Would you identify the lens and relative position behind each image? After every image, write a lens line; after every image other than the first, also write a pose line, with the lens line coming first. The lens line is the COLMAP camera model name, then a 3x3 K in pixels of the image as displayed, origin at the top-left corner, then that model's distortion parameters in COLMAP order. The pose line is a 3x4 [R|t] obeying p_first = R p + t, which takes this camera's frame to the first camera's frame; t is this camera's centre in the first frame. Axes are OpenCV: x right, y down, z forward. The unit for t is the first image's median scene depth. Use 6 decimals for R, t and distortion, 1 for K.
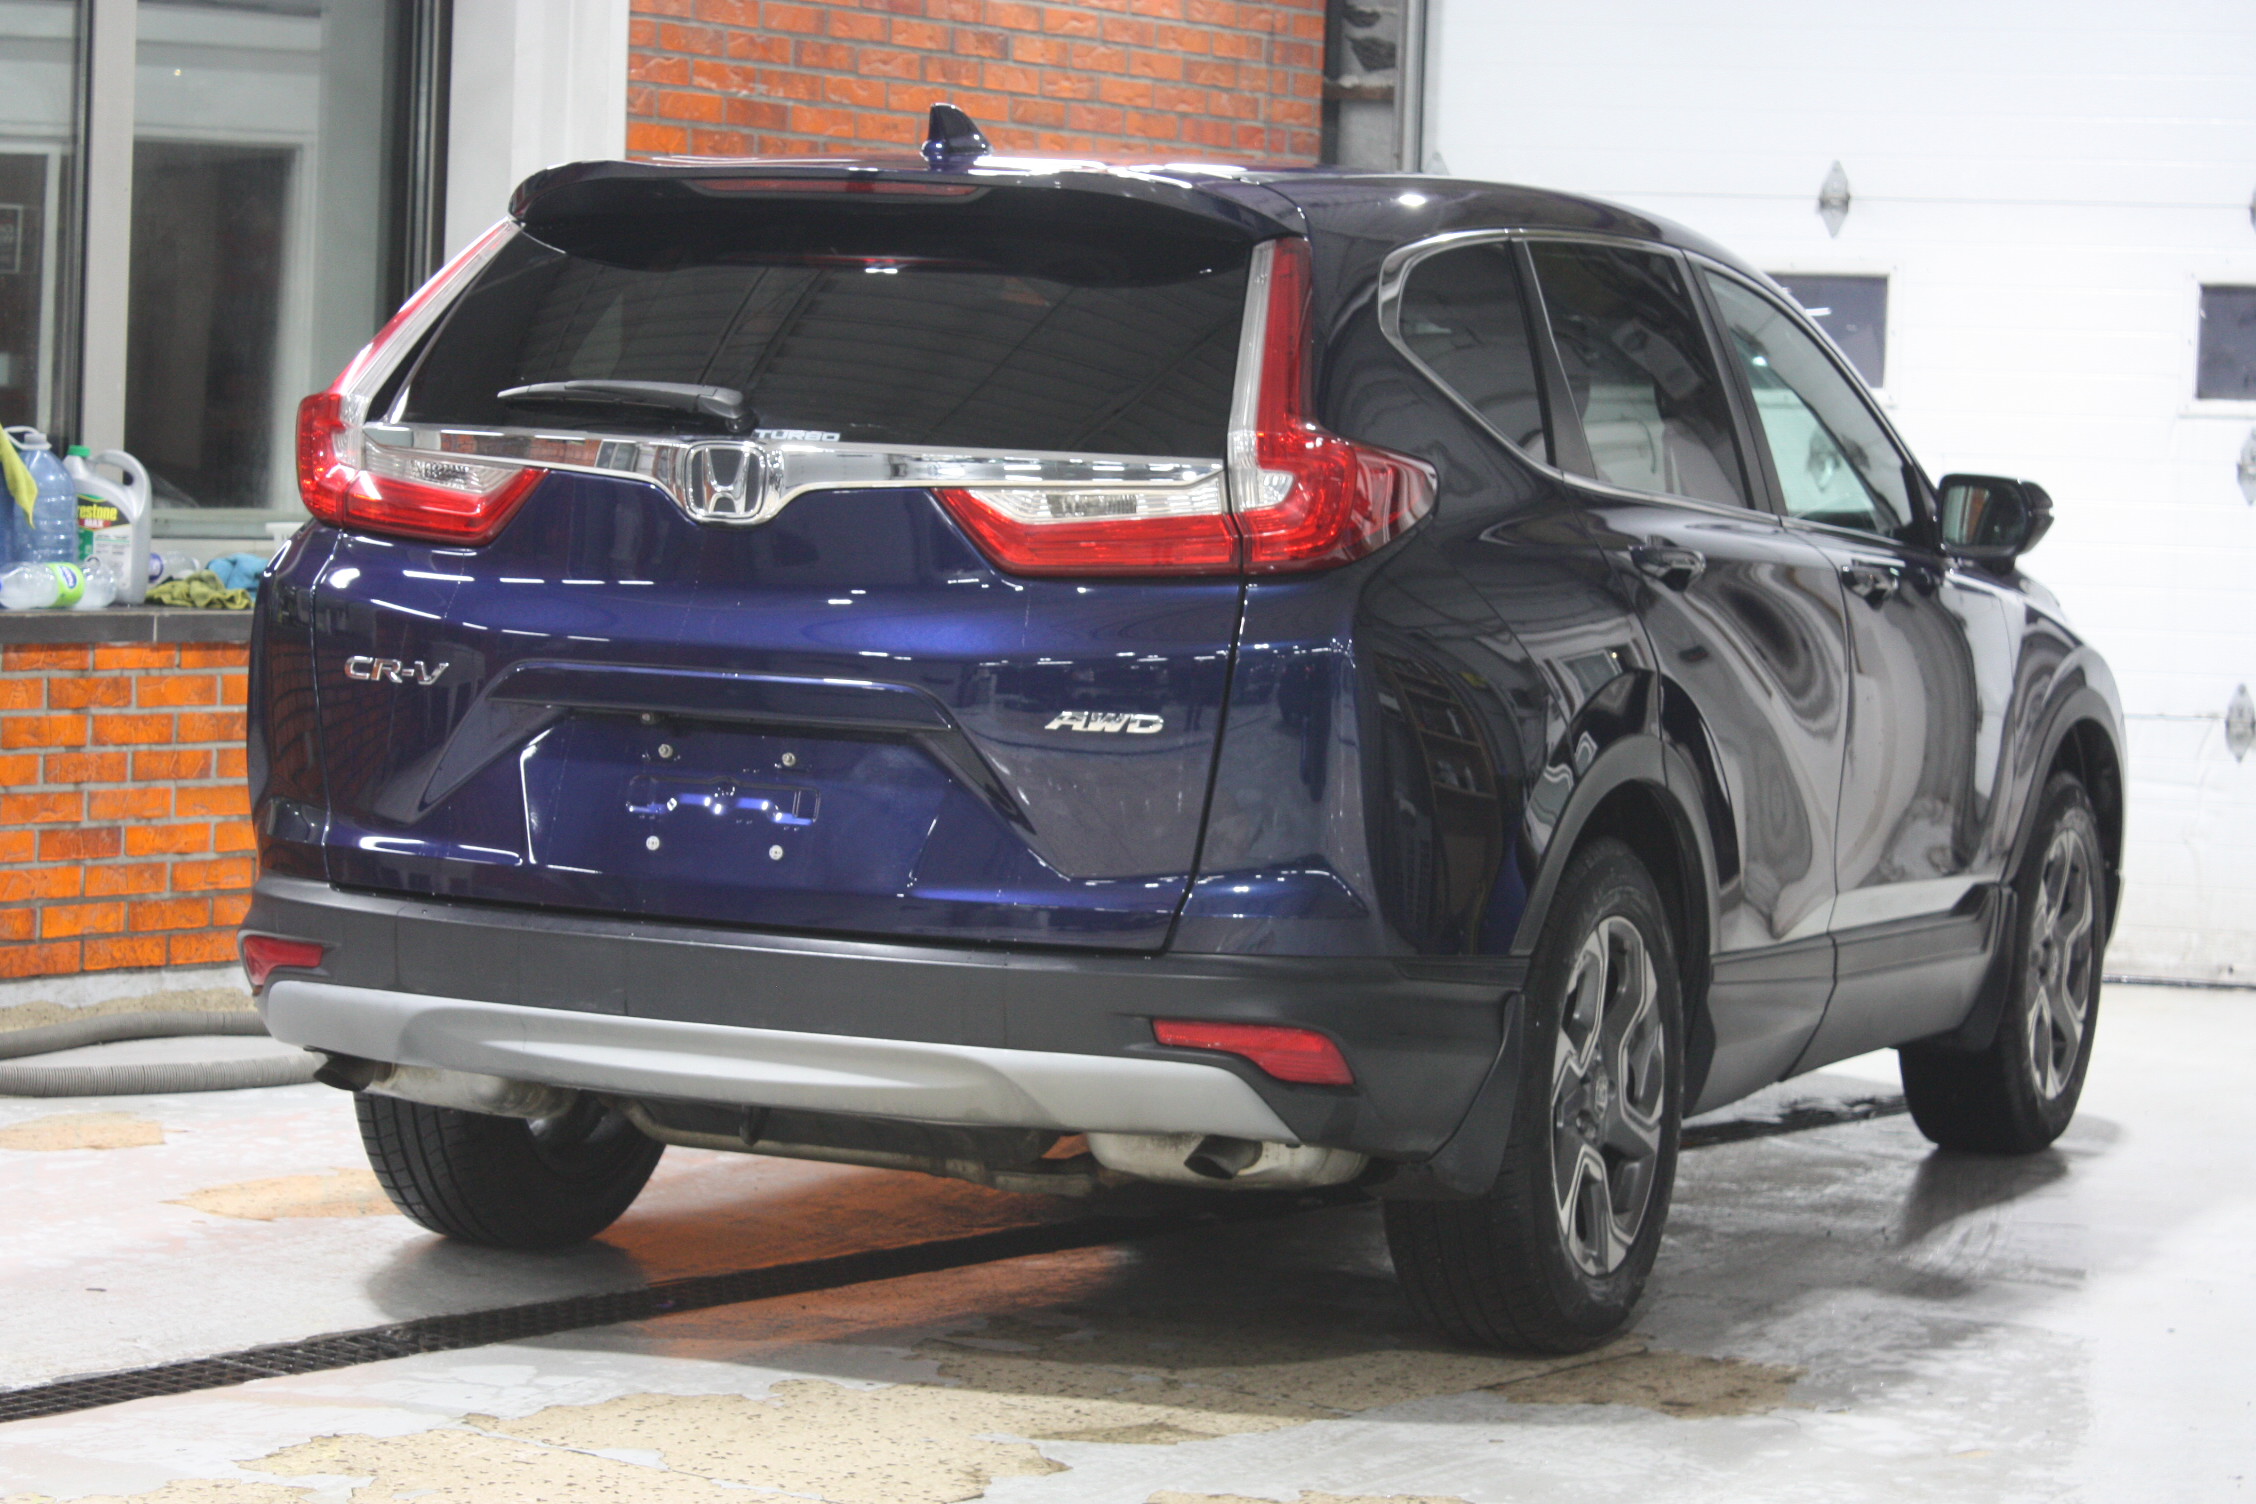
lens RADIAL K [[5432.6, 0, 1128.0], [0, 5432.6, 752.0], [0, 0, 1]] dist [-0.372234, 10.483333]
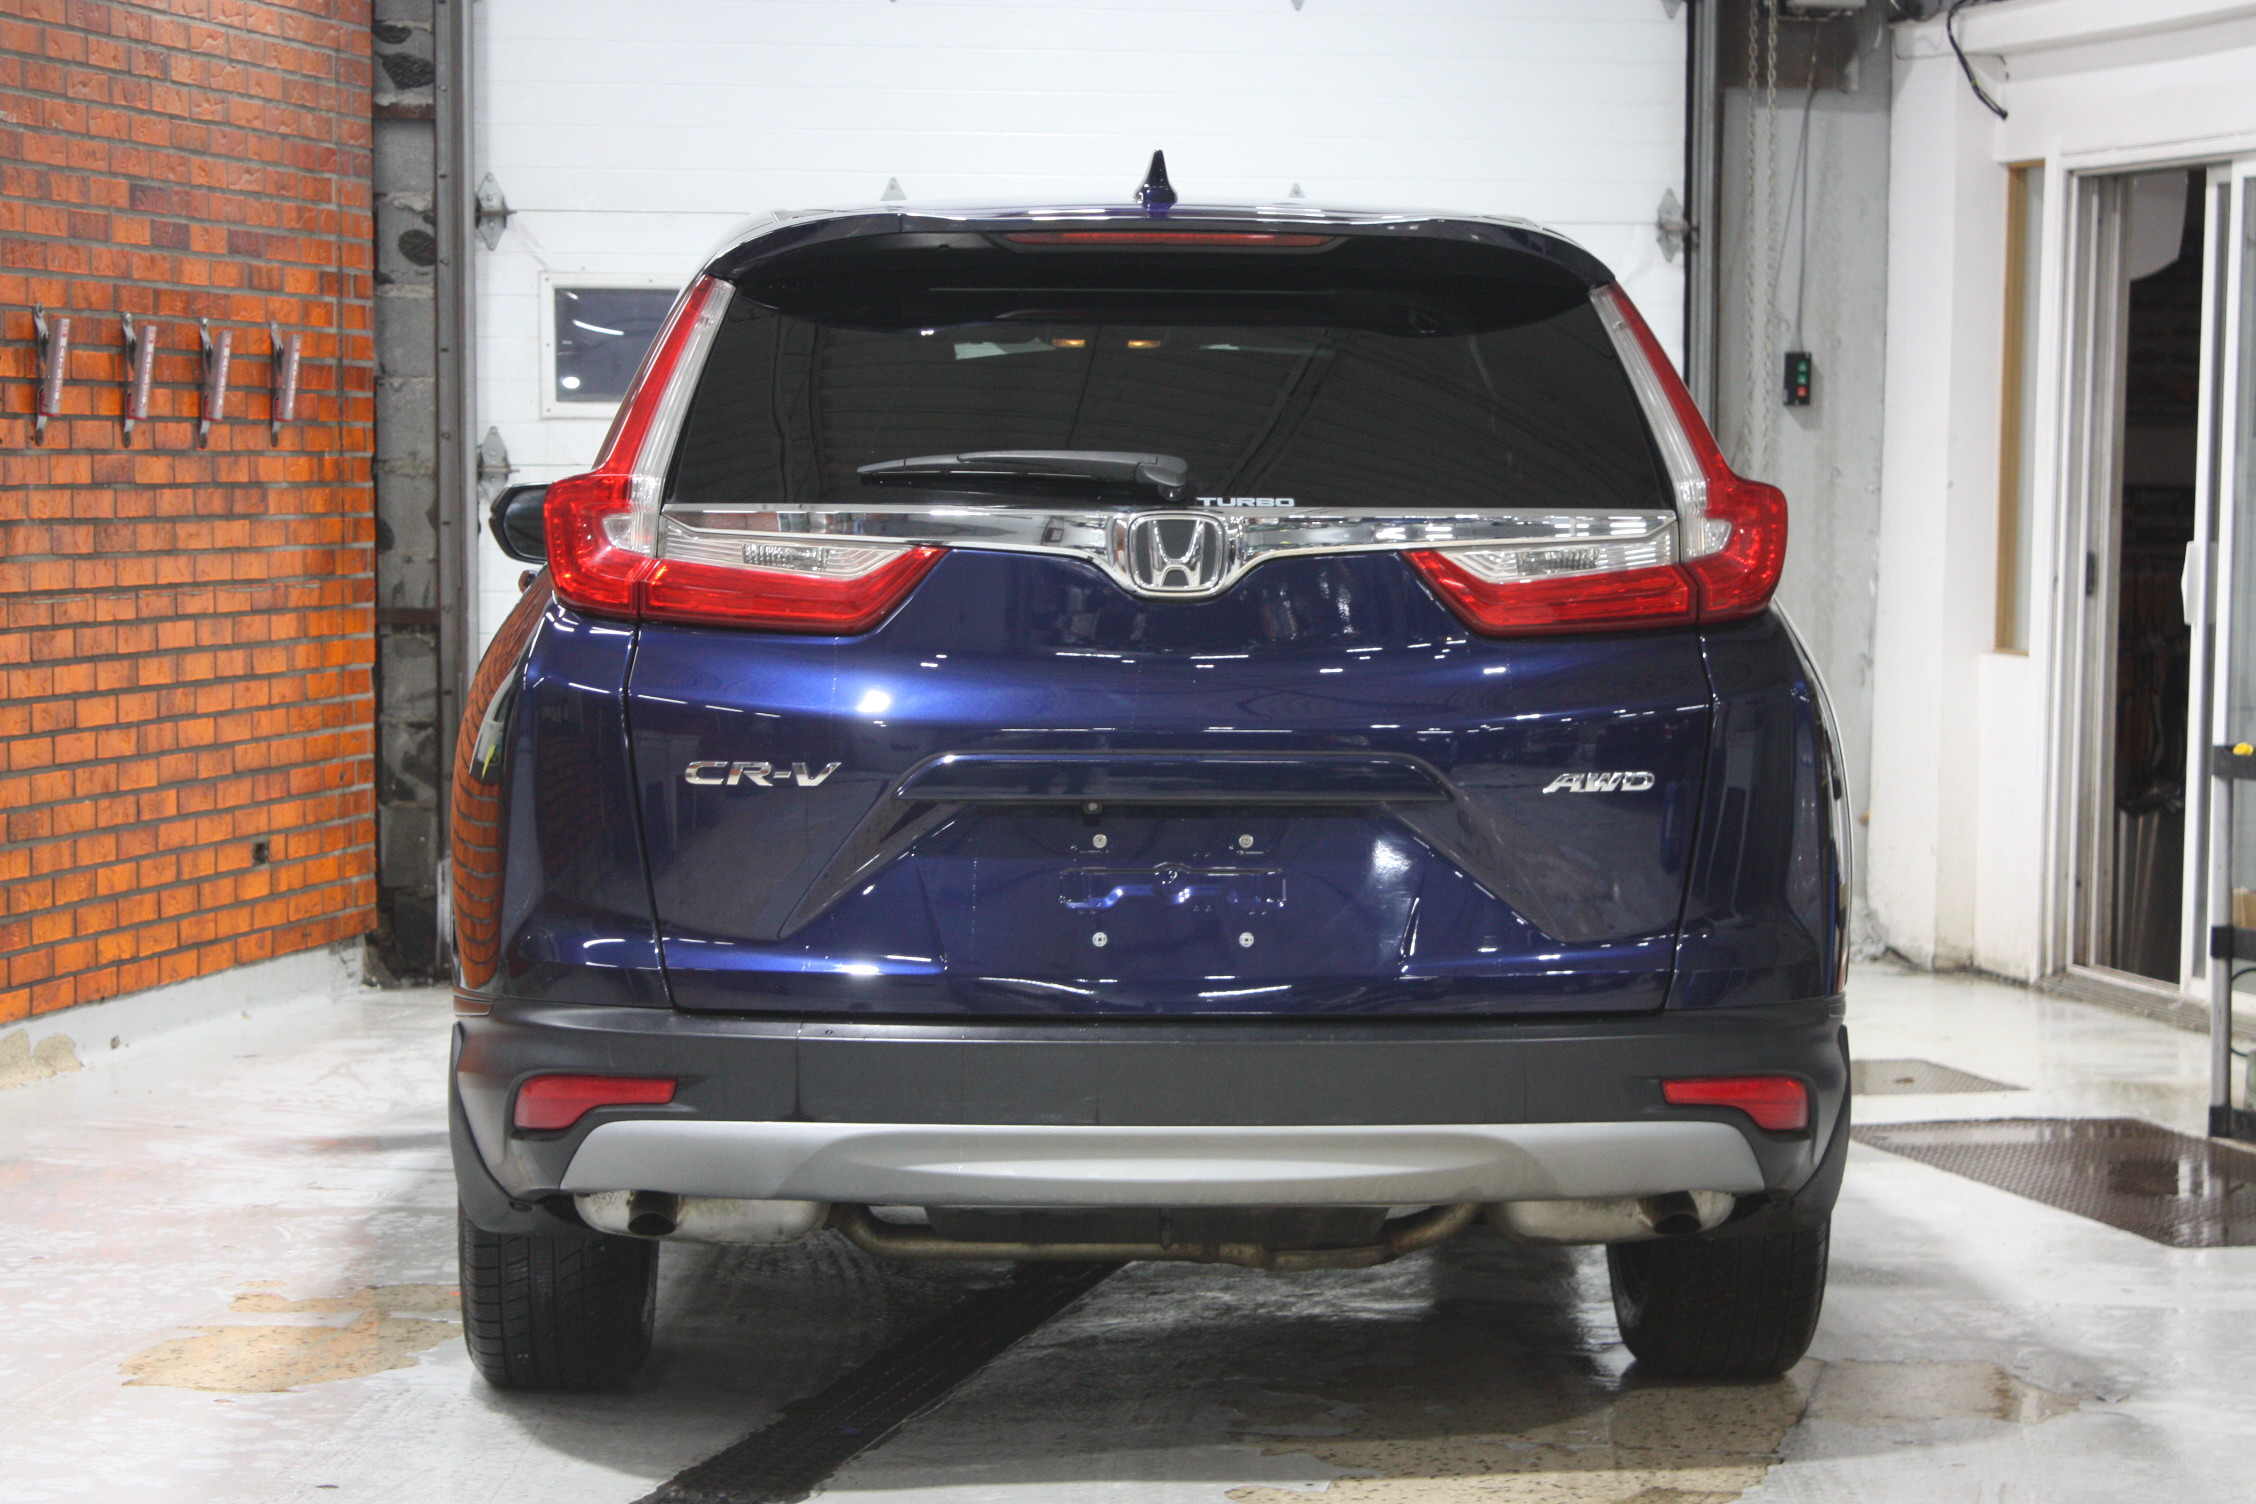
lens RADIAL K [[5300.1, 0, 1128.0], [0, 5300.1, 752.0], [0, 0, 1]] dist [0.215889, 0.212770]
pose [[0.913699, -0.060773, 0.401822, -0.437904], [0.059285, 0.998110, 0.016152, -0.029424], [-0.402045, 0.009064, 0.915575, 0.146730]]
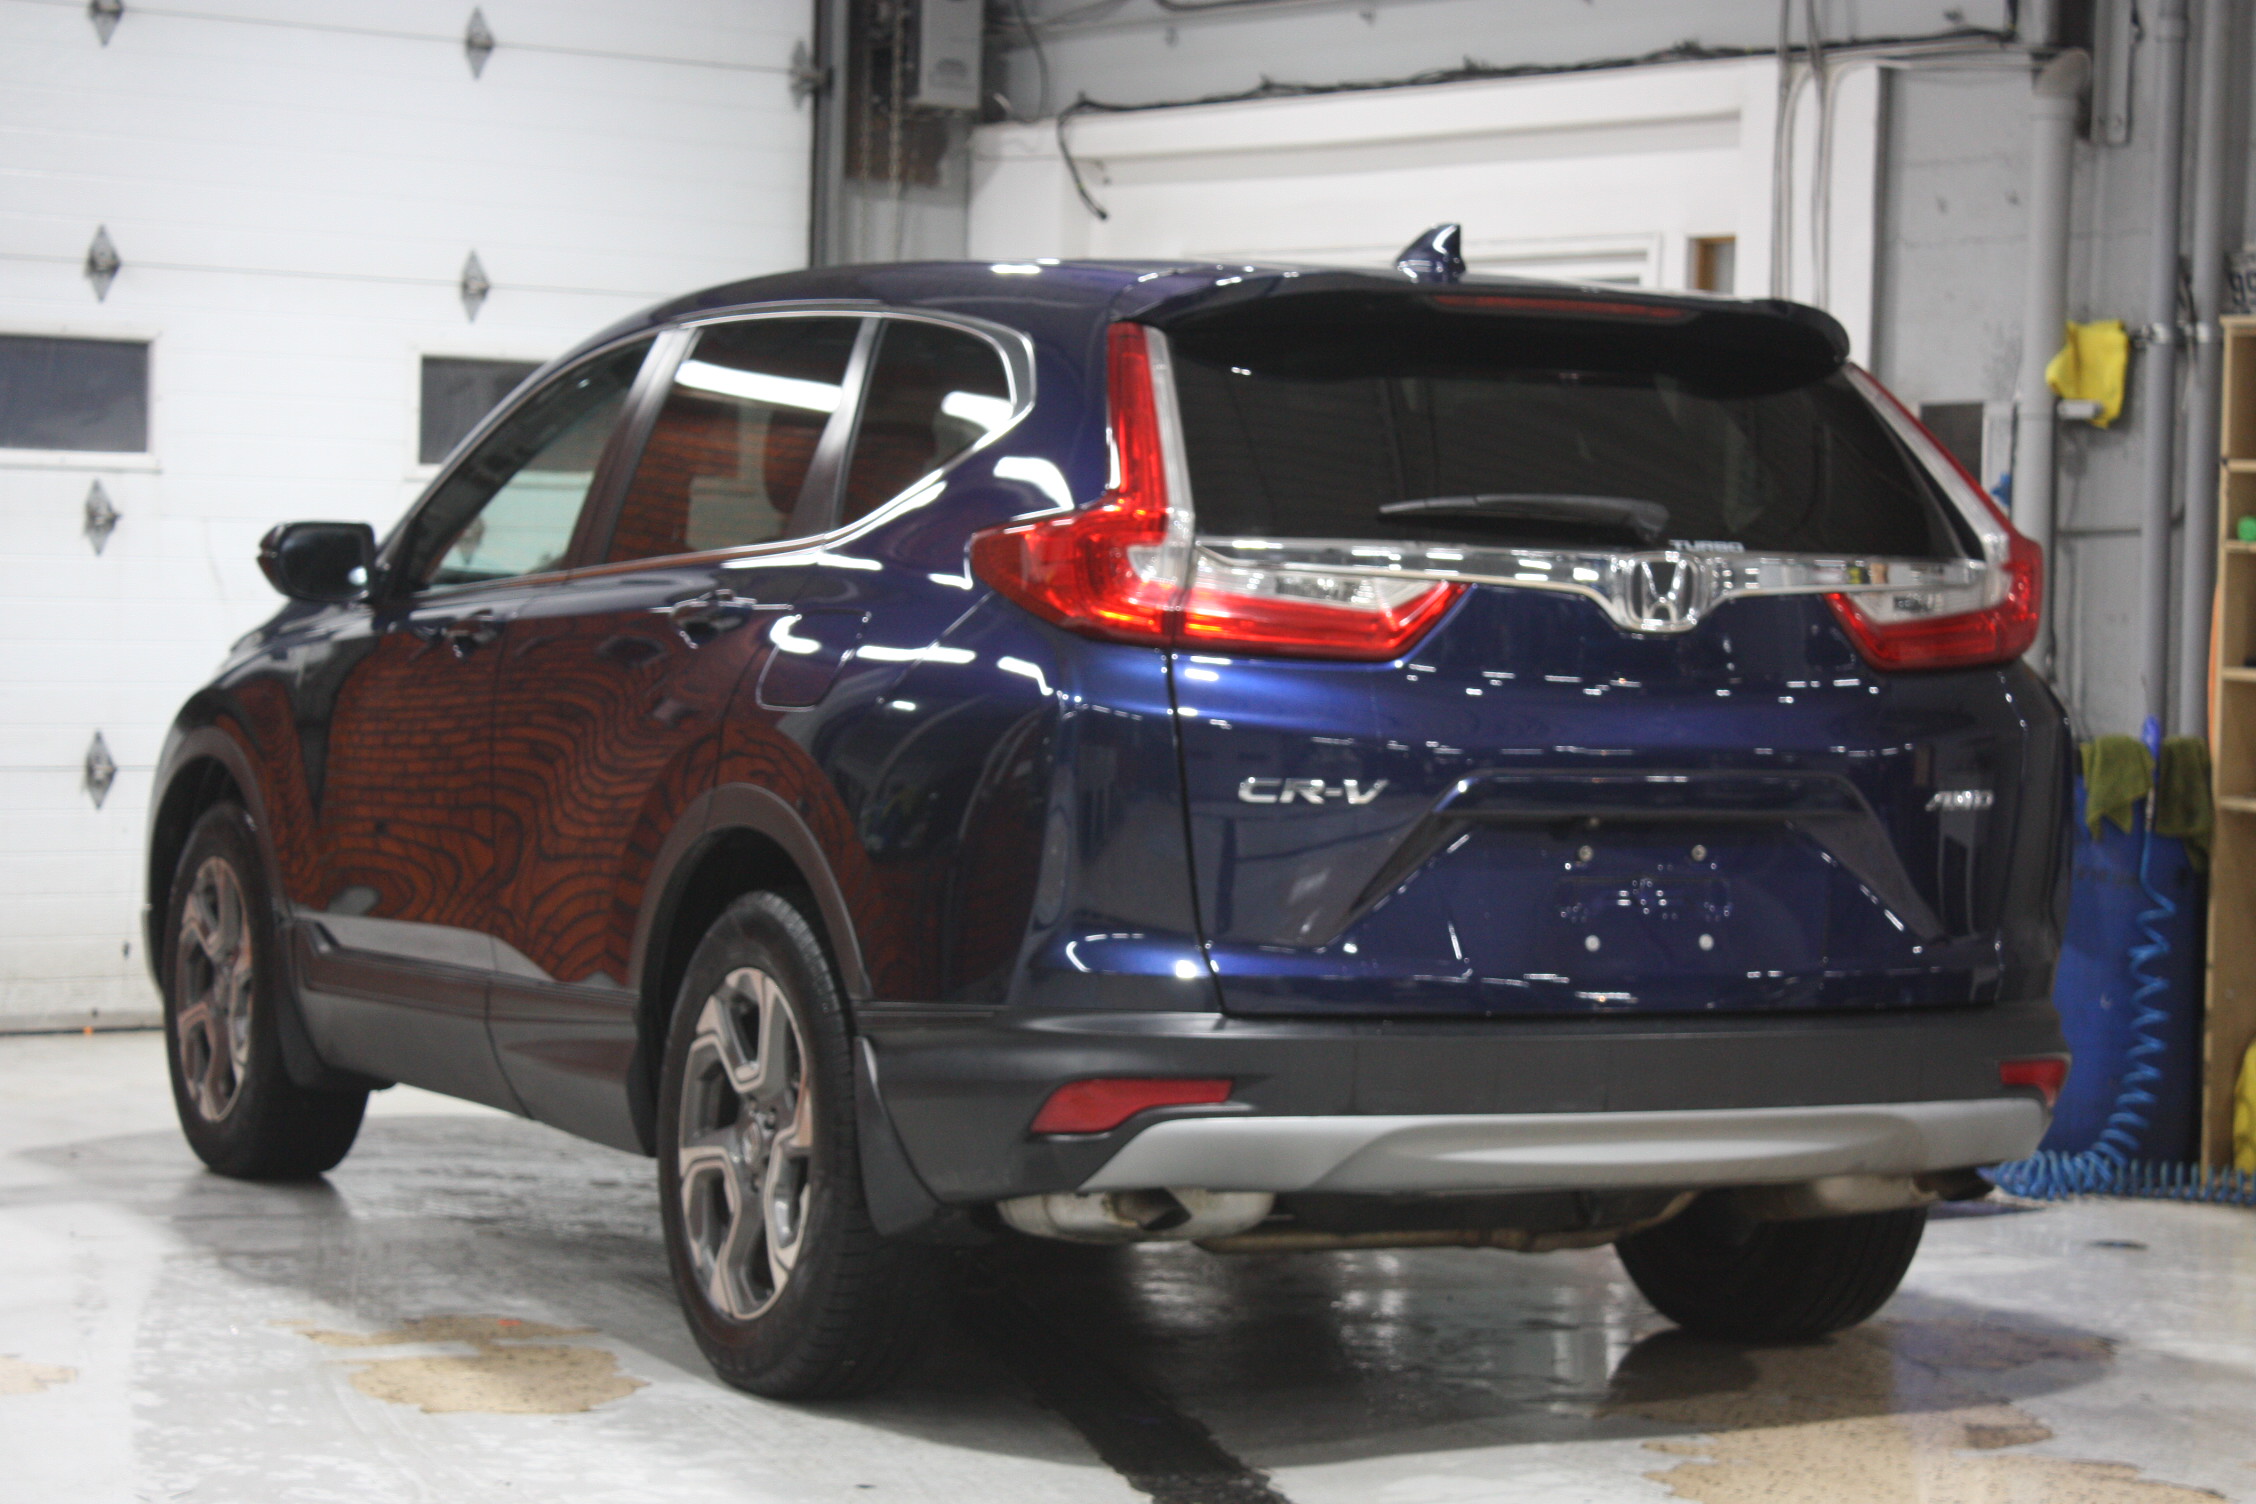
lens RADIAL K [[5331.9, 0, 1128.0], [0, 5331.9, 752.0], [0, 0, 1]] dist [0.008874, -0.163601]
pose [[0.674554, -0.048748, 0.736615, -0.863176], [0.048666, 0.998583, 0.021518, -0.044256], [-0.736620, 0.021333, 0.675970, 0.365930]]
